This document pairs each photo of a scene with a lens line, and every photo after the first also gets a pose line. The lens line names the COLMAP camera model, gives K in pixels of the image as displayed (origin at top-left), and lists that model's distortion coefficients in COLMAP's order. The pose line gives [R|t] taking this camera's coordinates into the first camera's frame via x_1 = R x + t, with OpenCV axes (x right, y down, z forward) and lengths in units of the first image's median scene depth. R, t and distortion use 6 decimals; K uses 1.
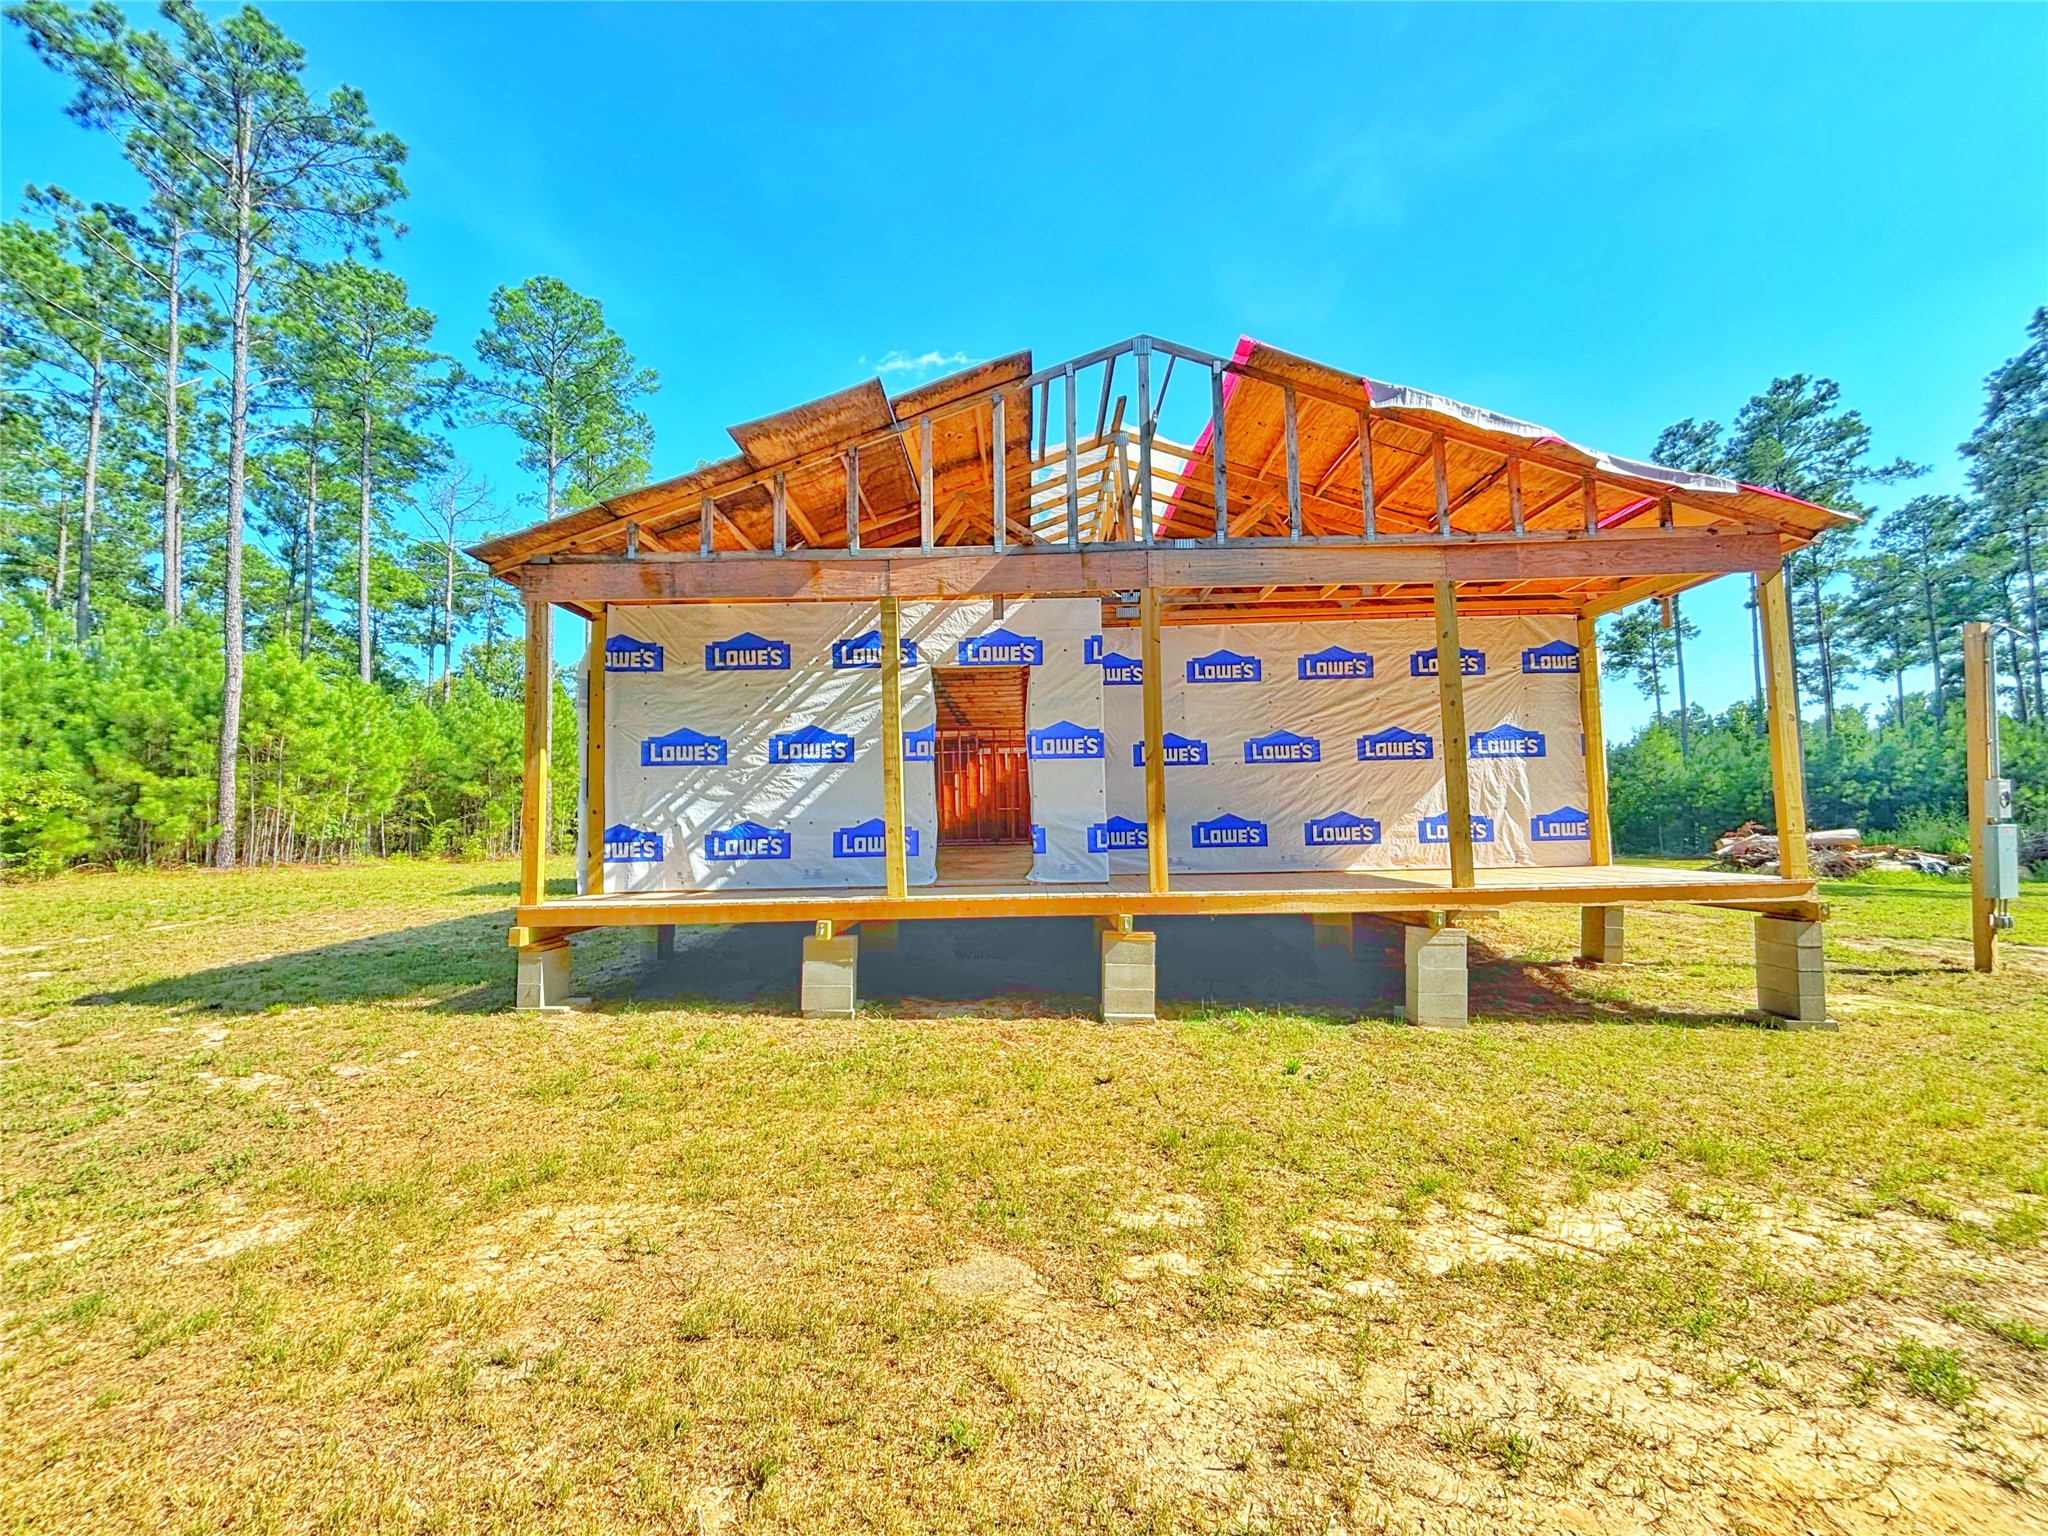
lens RADIAL K [[842.6, 0, 1022.8], [0, 842.6, 756.9], [0, 0, 1]] dist [0.001749, -0.000113]
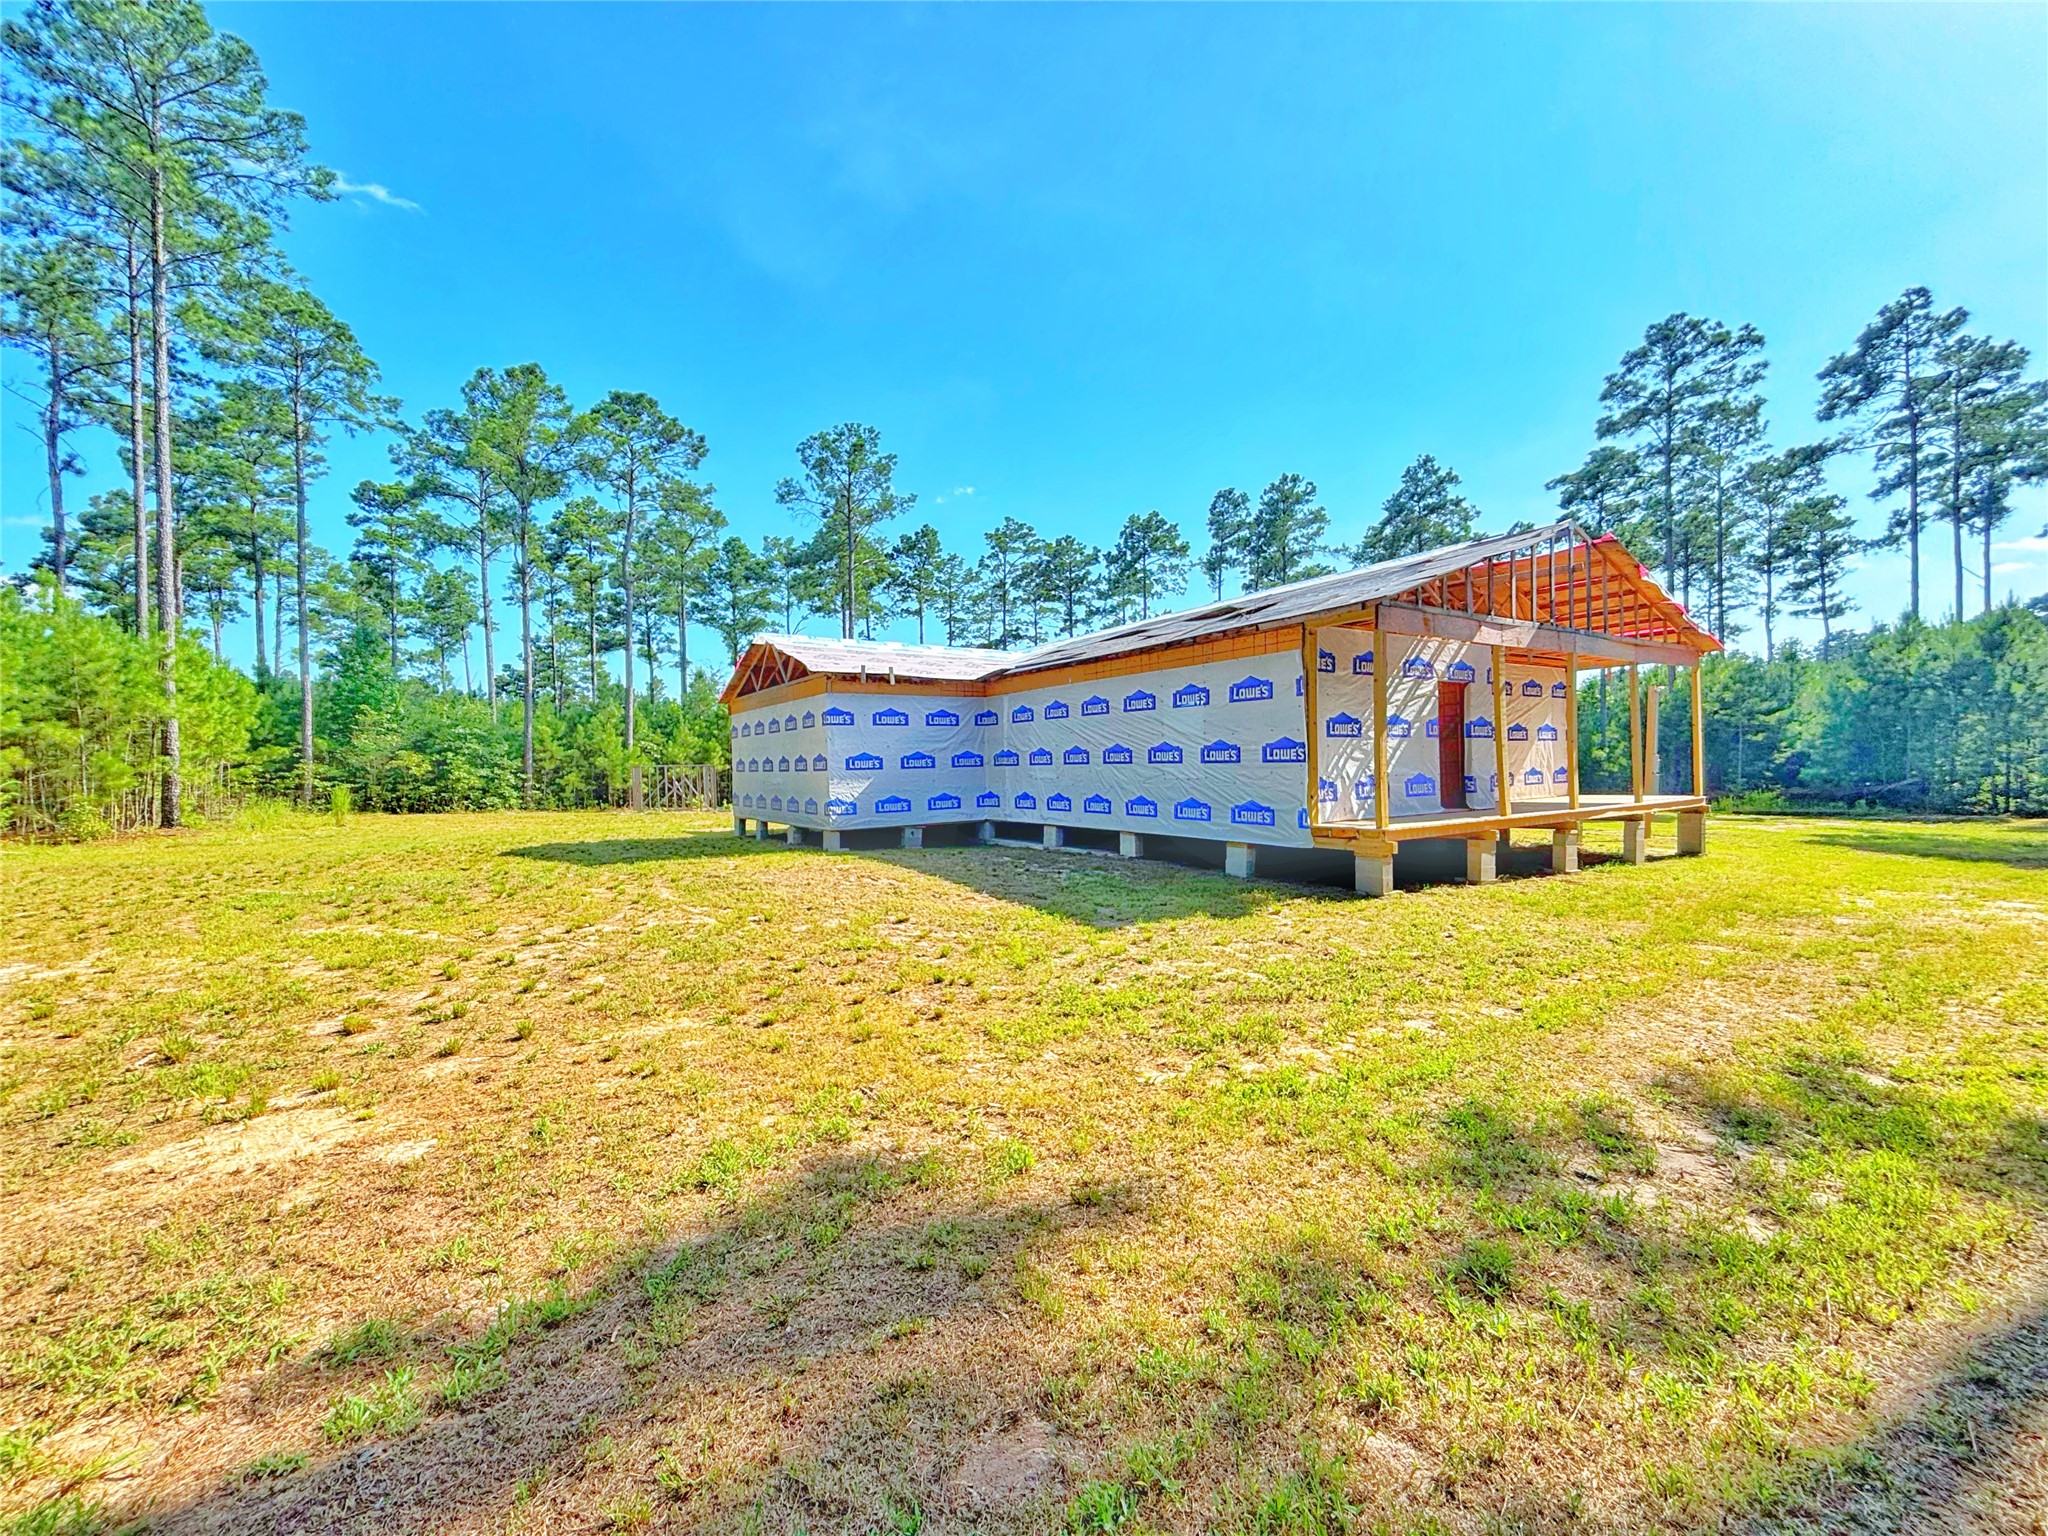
lens RADIAL K [[834.1, 0, 1024.9], [0, 834.1, 775.5], [0, 0, 1]] dist [0.004693, -0.003204]
pose [[0.830428, -0.004620, 0.557107, -1.685933], [-0.035761, 0.997461, 0.061578, 0.007216], [-0.555977, -0.071059, 0.828154, 0.084250]]
